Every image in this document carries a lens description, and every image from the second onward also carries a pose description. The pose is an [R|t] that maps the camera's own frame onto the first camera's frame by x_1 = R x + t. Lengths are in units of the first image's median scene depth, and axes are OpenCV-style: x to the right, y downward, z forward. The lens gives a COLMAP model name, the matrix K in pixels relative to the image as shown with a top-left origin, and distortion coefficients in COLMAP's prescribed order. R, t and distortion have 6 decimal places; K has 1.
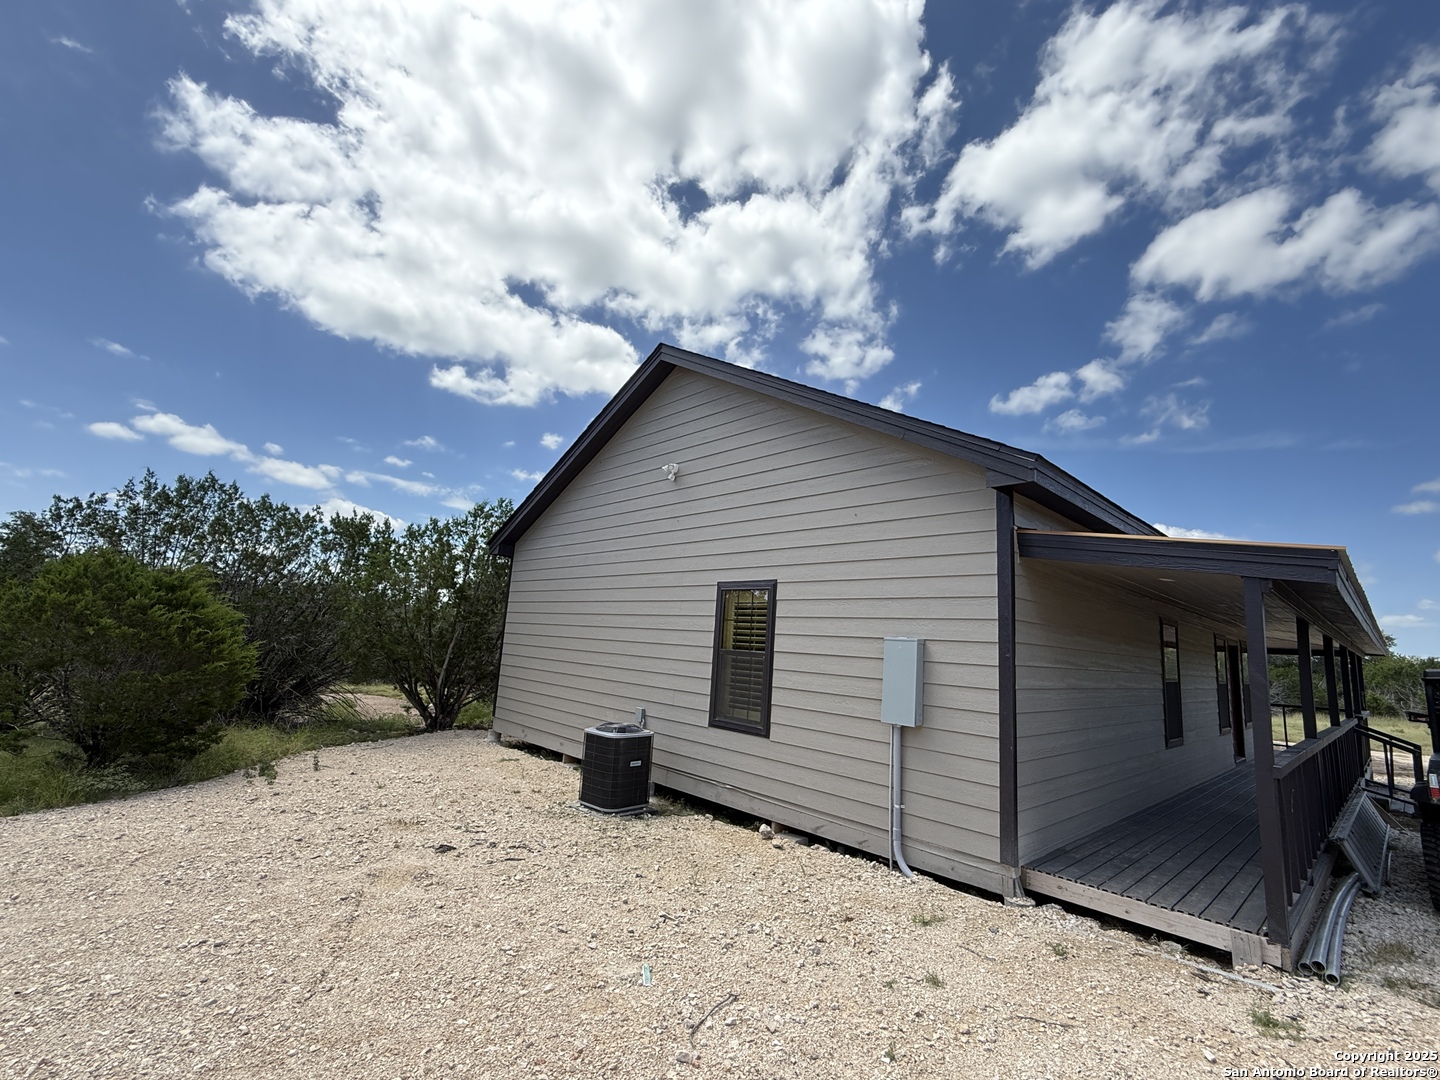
lens RADIAL K [[644.0, 0, 720.5], [0, 644.0, 537.8], [0, 0, 1]] dist [0.003273, -0.001069]
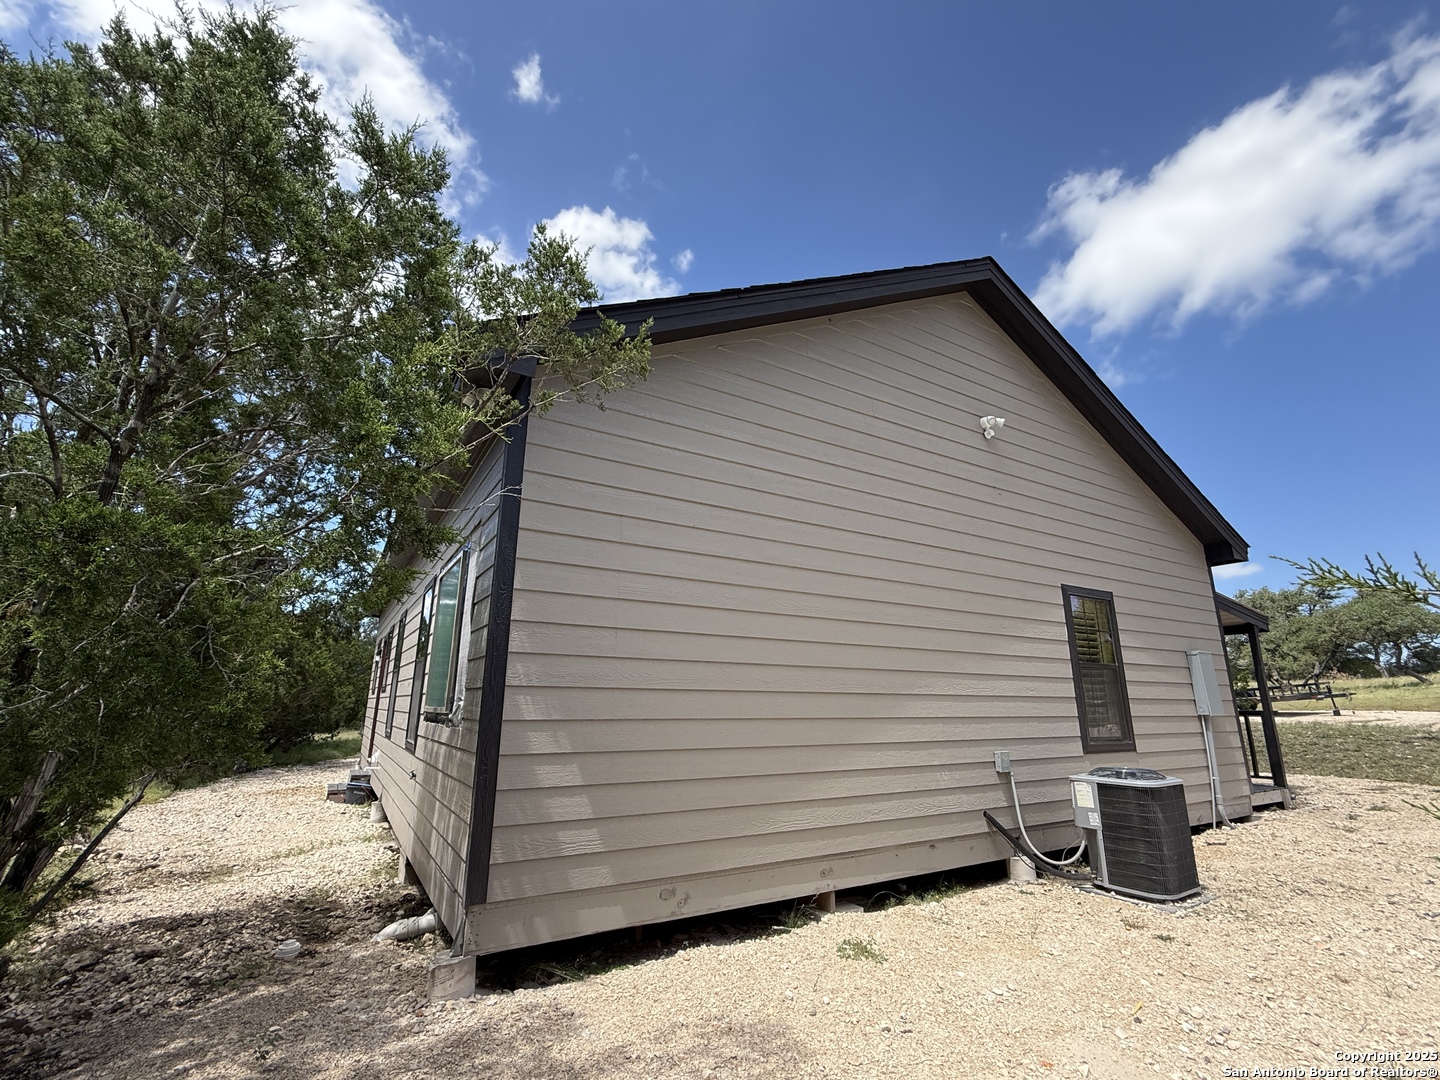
lens RADIAL K [[644.0, 0, 722.2], [0, 644.0, 540.9], [0, 0, 1]] dist [0.003273, -0.001069]
pose [[0.228558, 0.182627, 0.956247, -1.006957], [-0.148221, 0.977324, -0.151225, 0.223281], [-0.962181, -0.107172, 0.250444, 1.307767]]
